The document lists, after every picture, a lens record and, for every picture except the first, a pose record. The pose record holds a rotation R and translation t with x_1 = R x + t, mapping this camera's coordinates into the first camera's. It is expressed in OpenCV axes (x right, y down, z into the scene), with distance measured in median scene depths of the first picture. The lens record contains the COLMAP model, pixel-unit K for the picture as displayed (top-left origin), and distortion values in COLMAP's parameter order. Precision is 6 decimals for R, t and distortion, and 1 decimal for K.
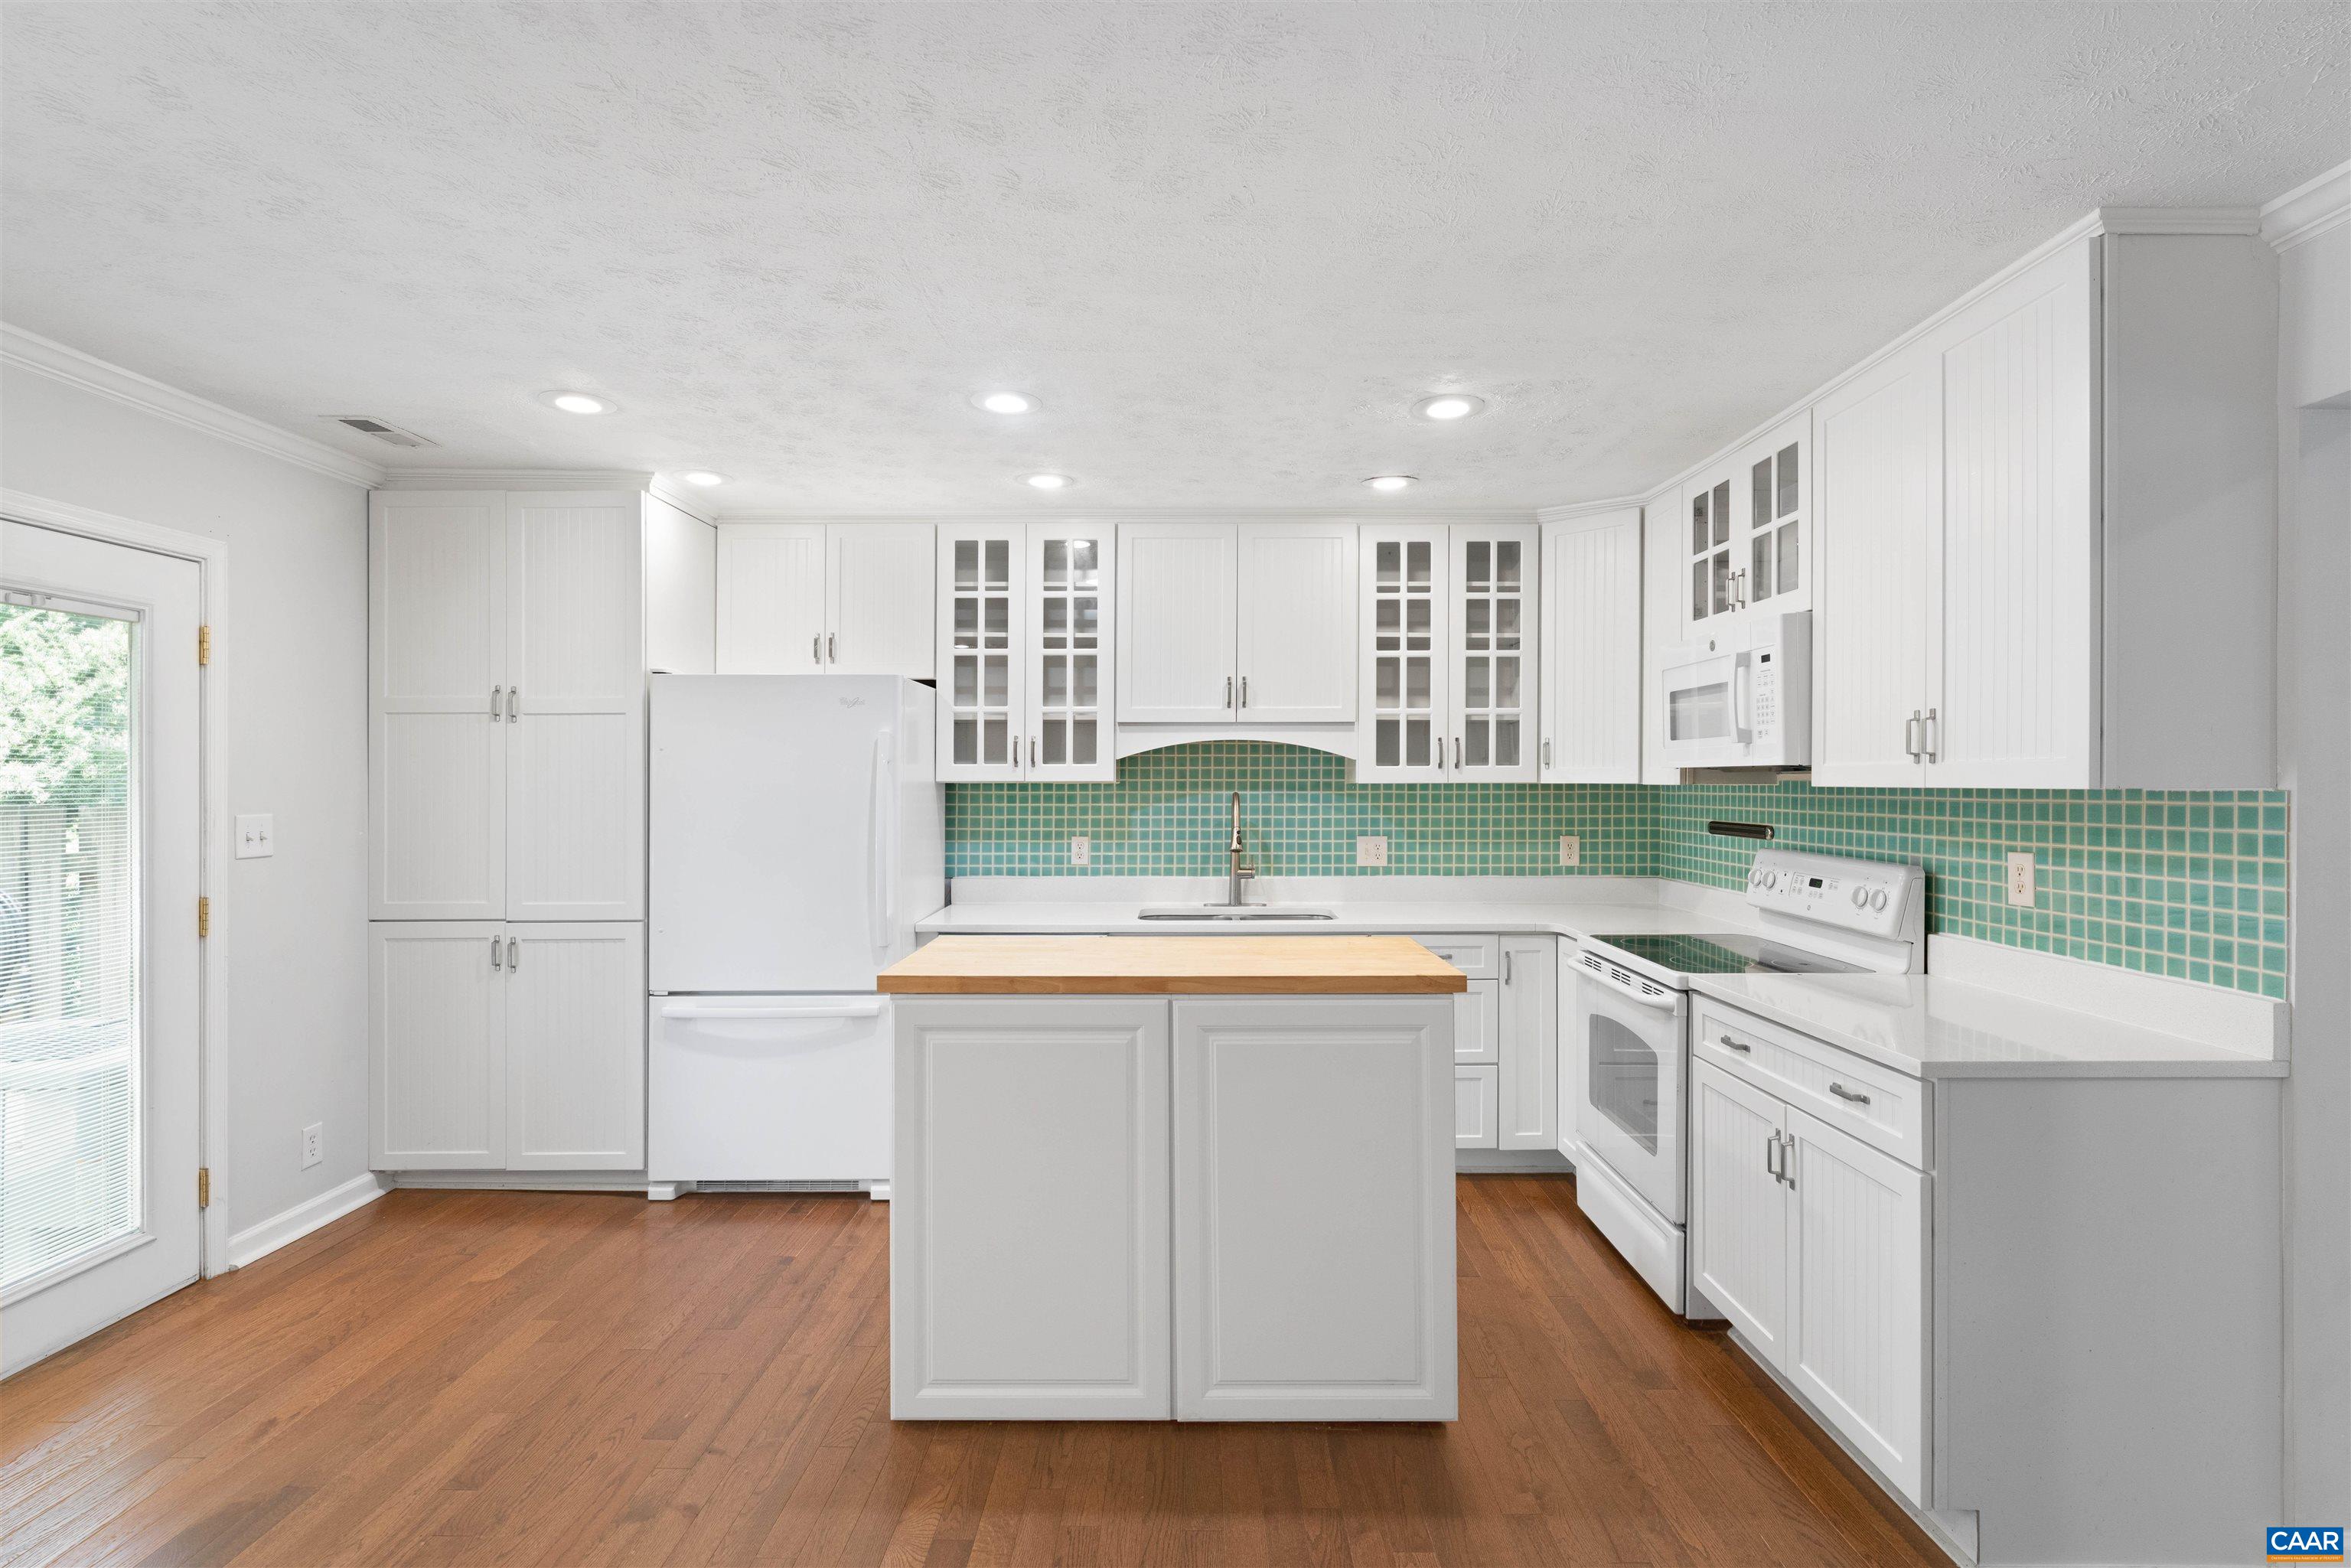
lens RADIAL K [[1129.2, 0, 1210.9], [0, 1129.2, 775.5], [0, 0, 1]] dist [-0.006392, -0.001508]
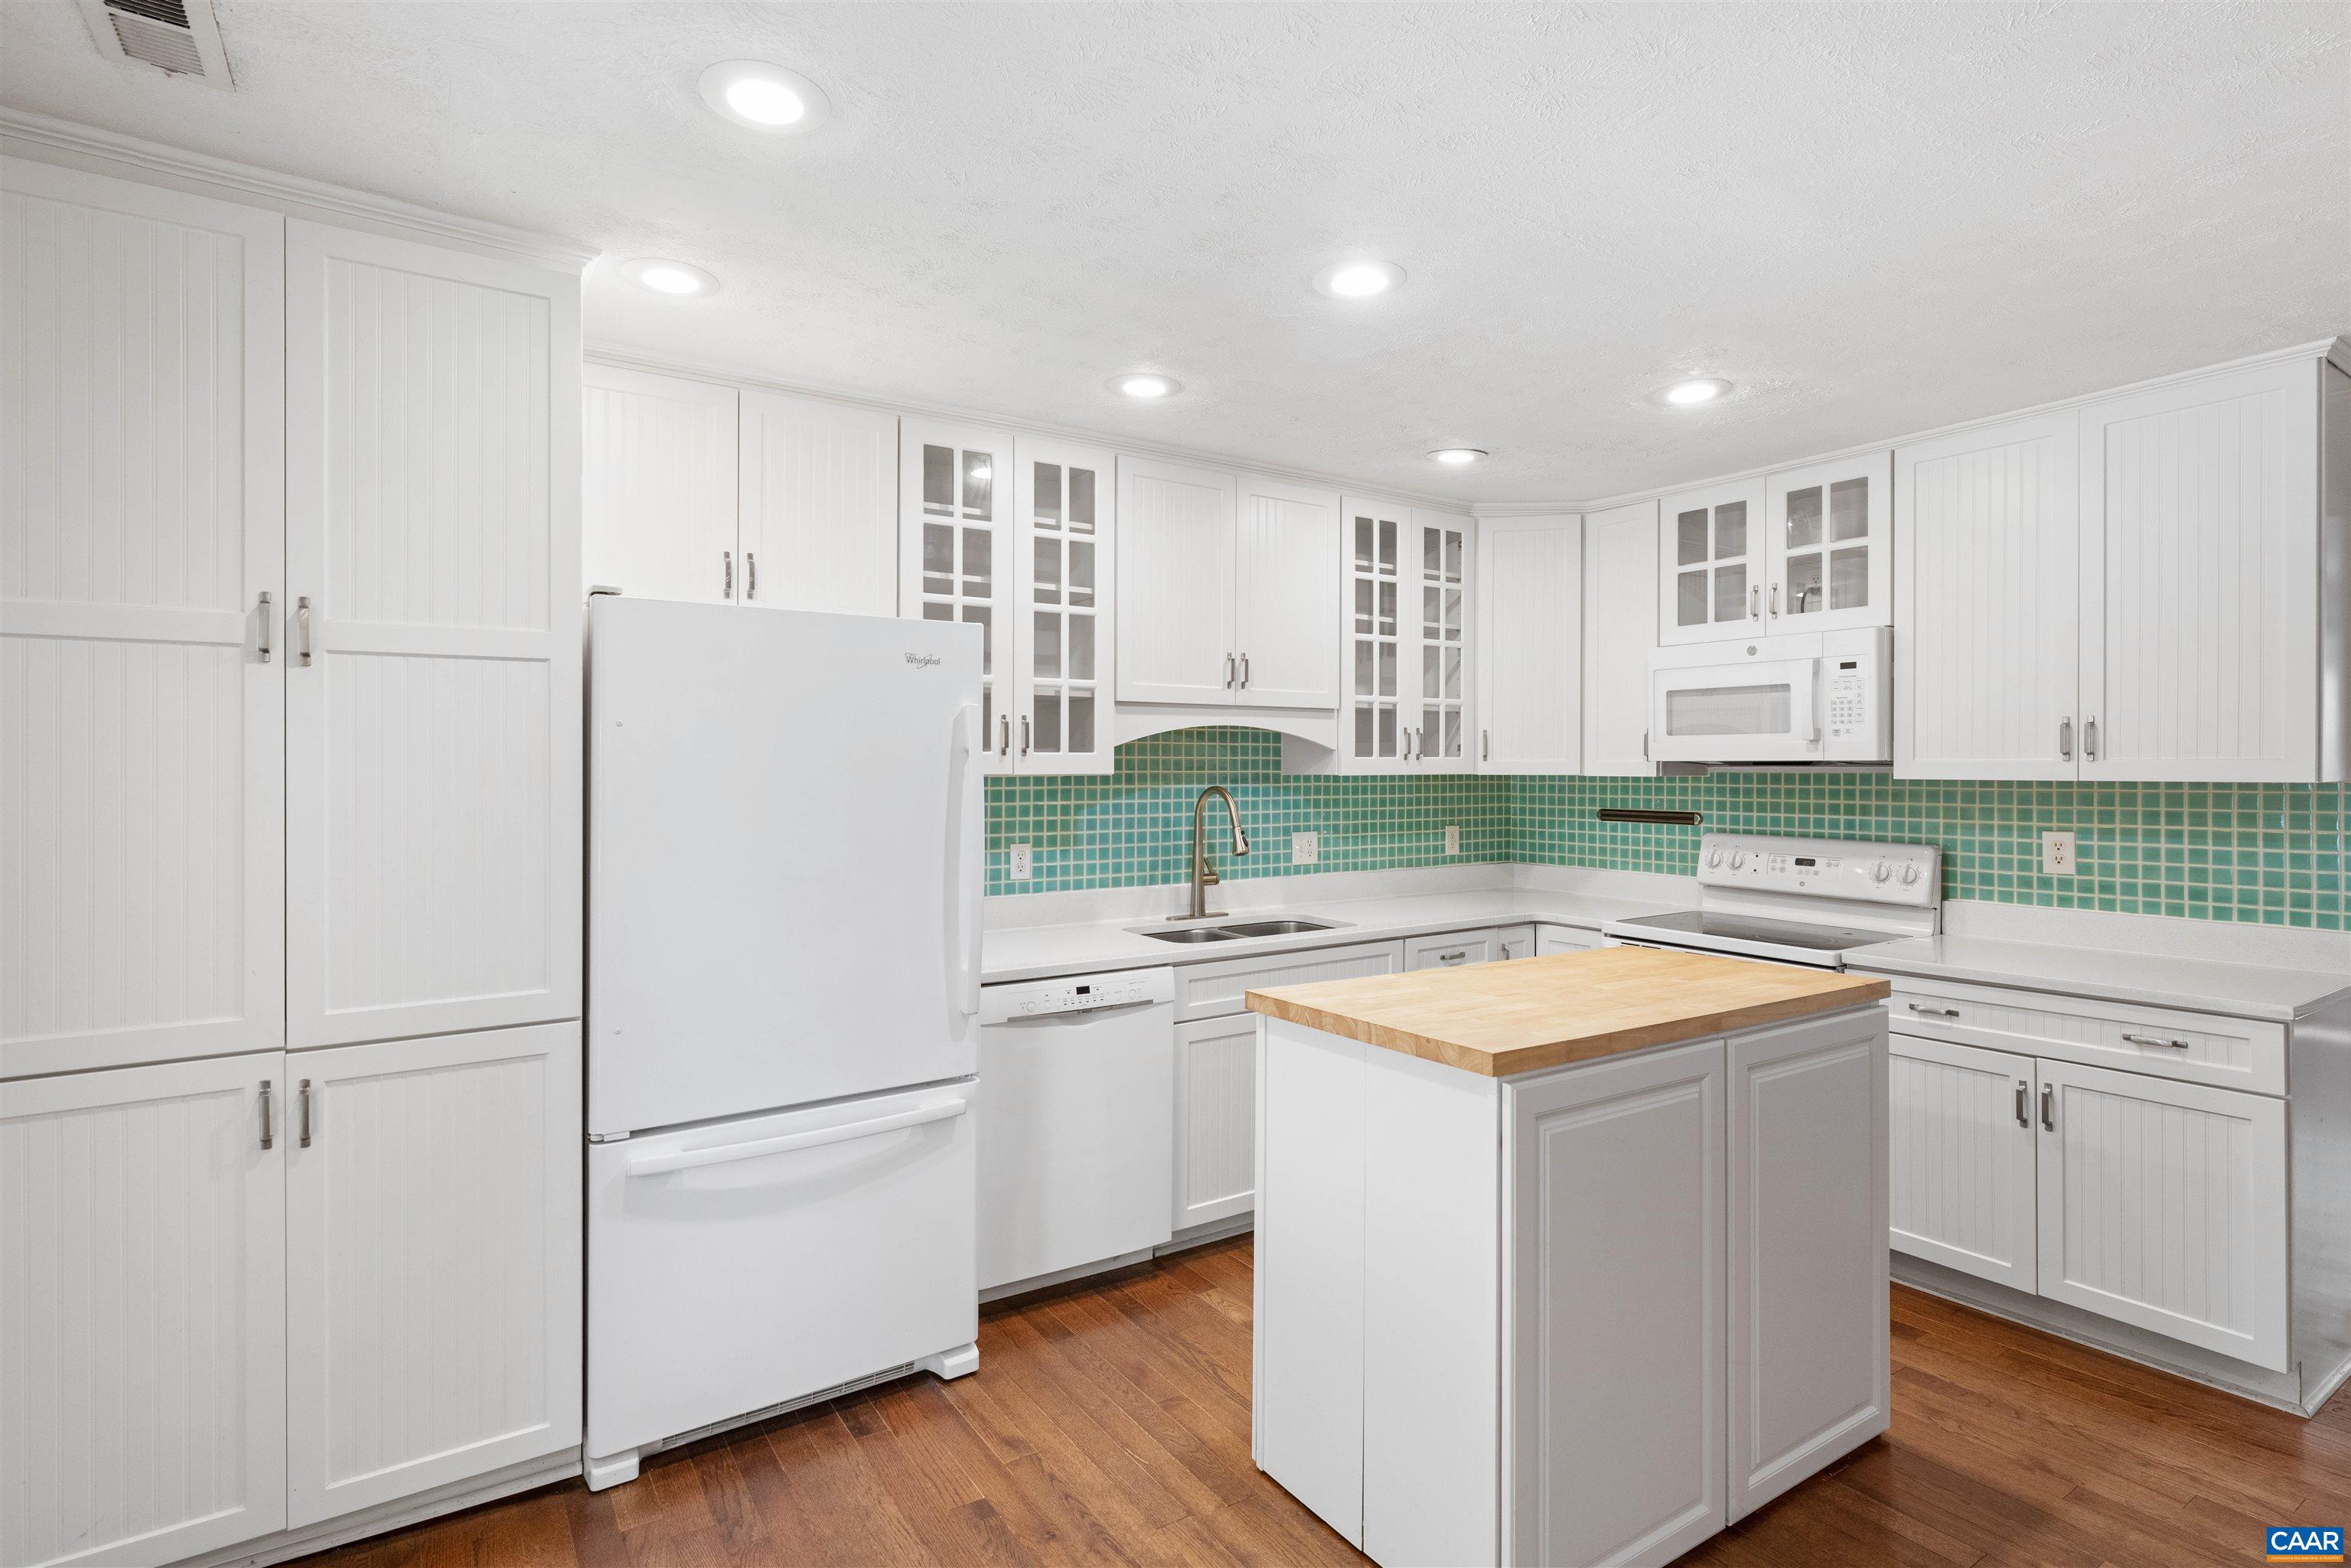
lens RADIAL K [[1129.2, 0, 1176.7], [0, 1129.2, 765.8], [0, 0, 1]] dist [-0.006392, -0.001508]
pose [[0.838122, 0.001033, 0.545482, -0.561609], [-0.003580, 0.999987, 0.003606, -0.004392], [-0.545471, -0.004975, 0.838115, 0.343671]]
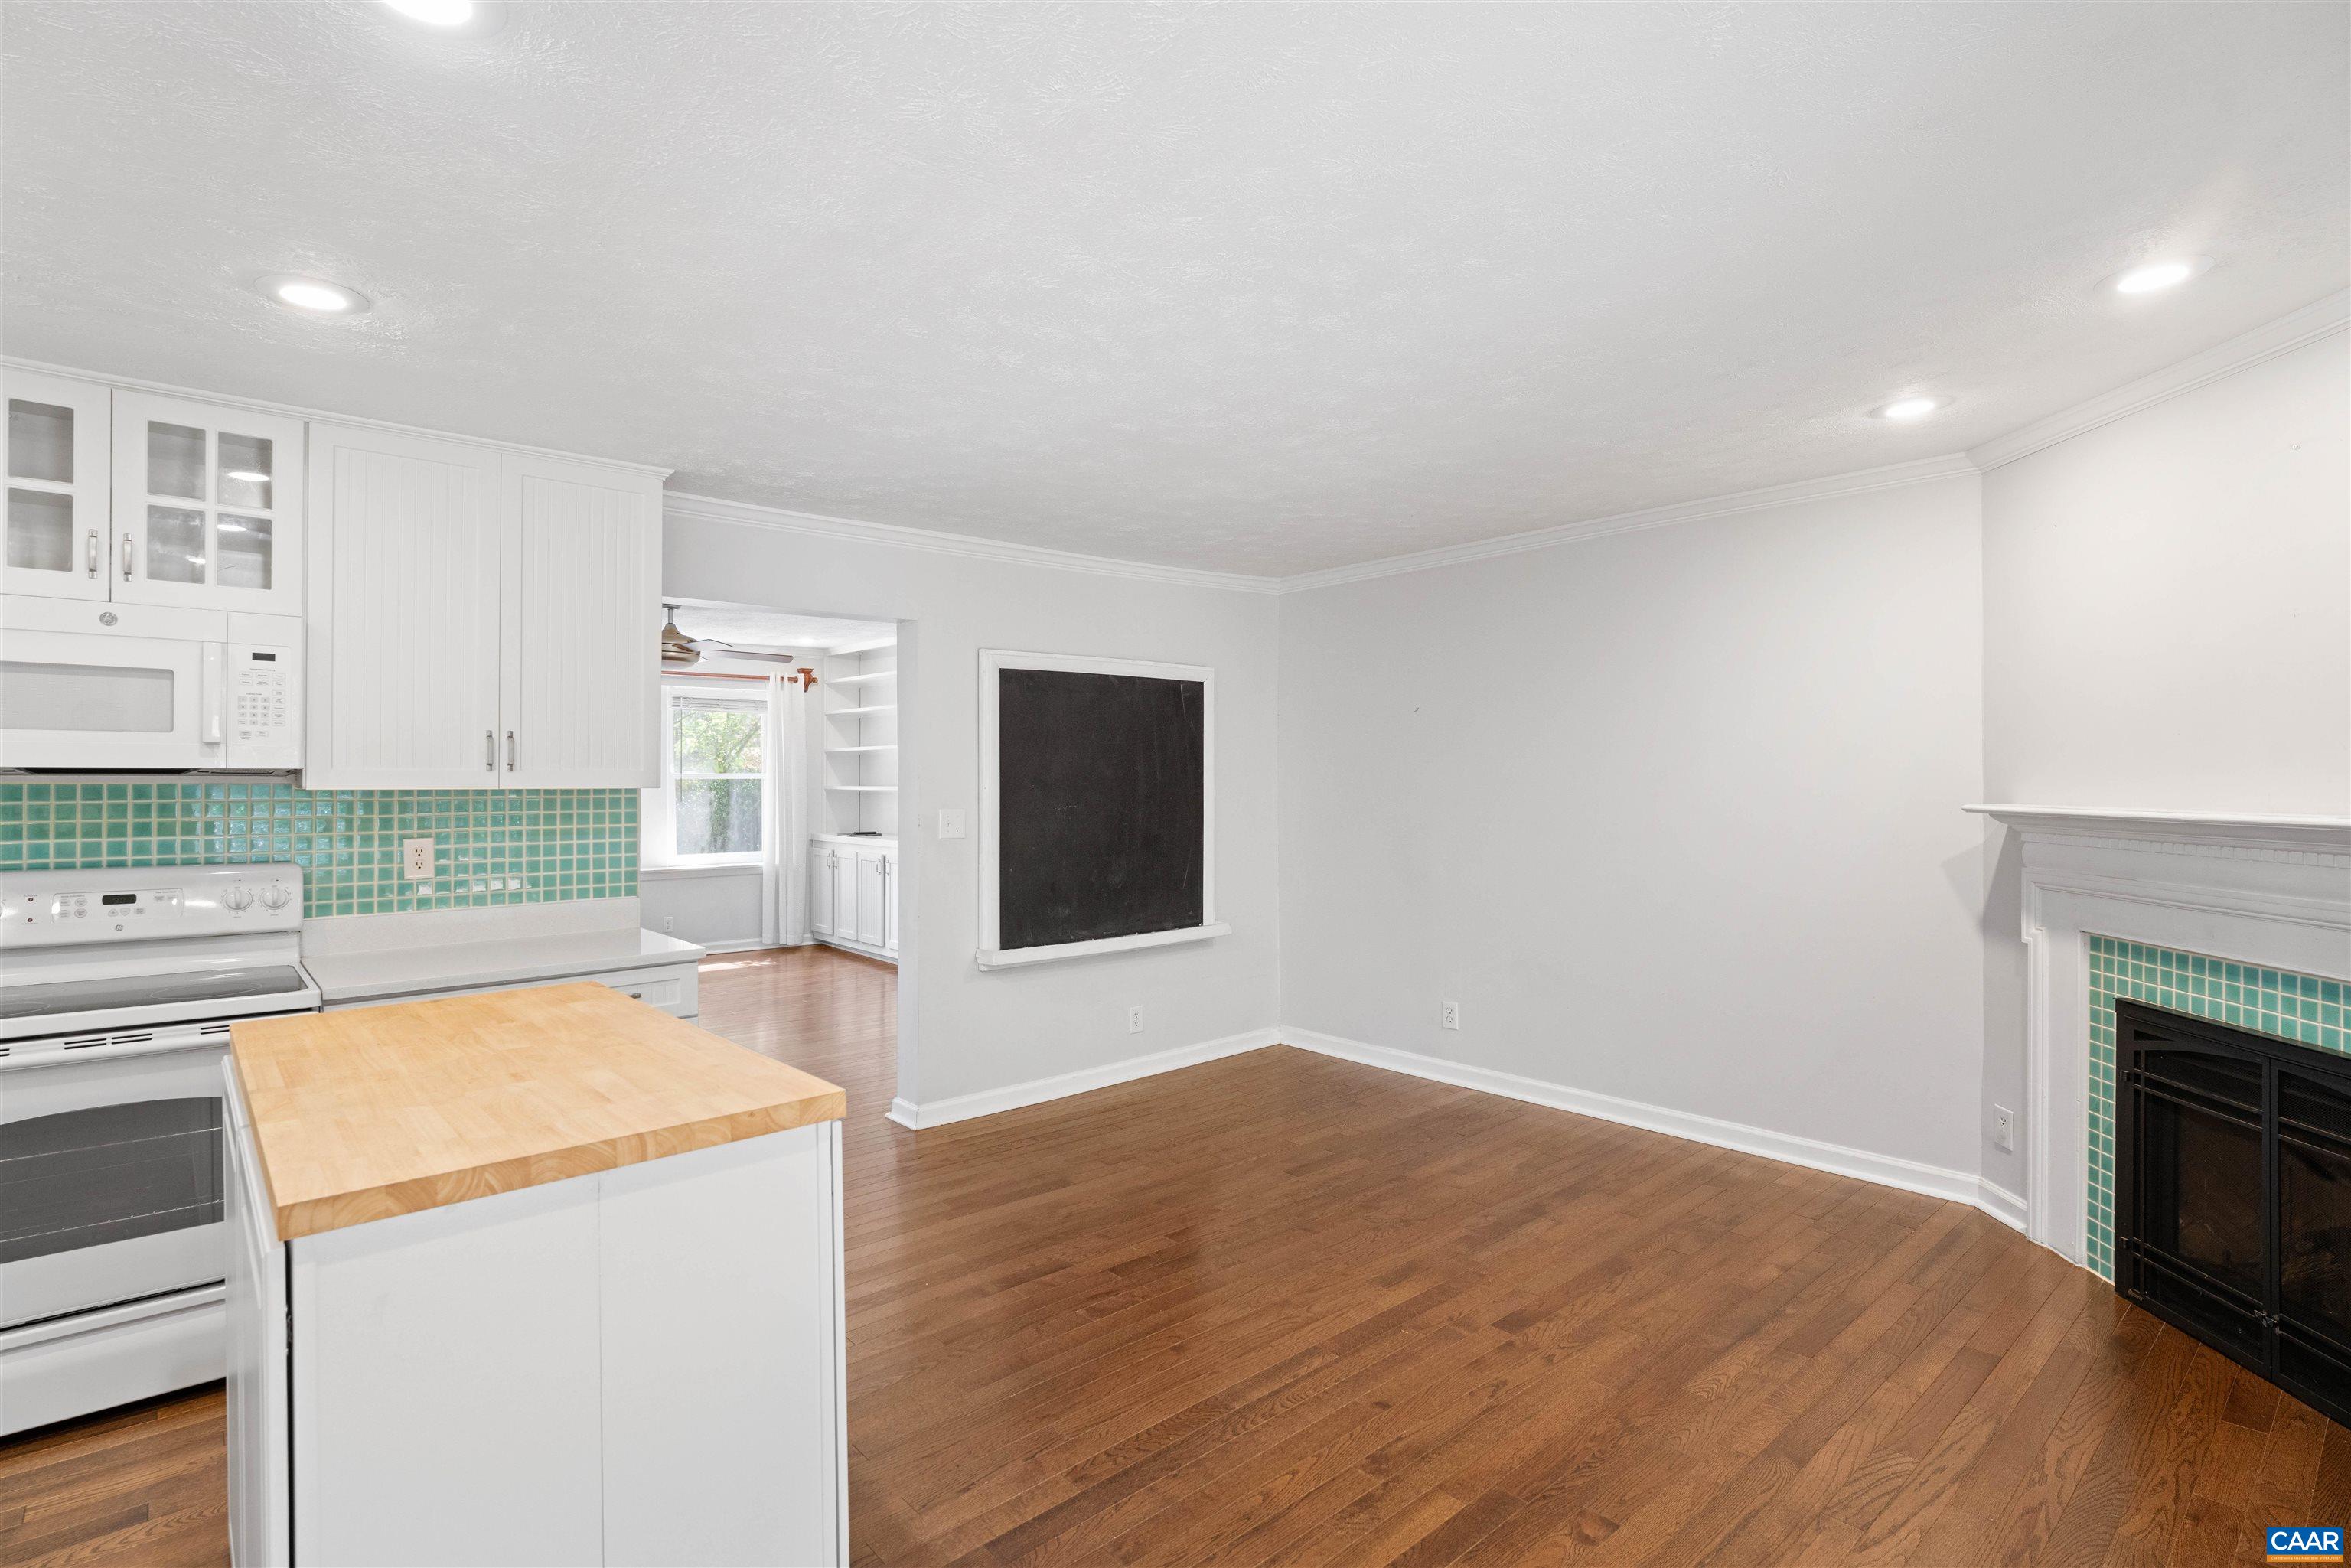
lens RADIAL K [[1129.2, 0, 1169.3], [0, 1129.2, 773.3], [0, 0, 1]] dist [-0.006392, -0.001508]
pose [[-0.659209, 0.001644, 0.751958, -0.601393], [-0.005680, 0.999958, -0.007166, -0.002134], [-0.751938, -0.008995, -0.659172, 0.856663]]
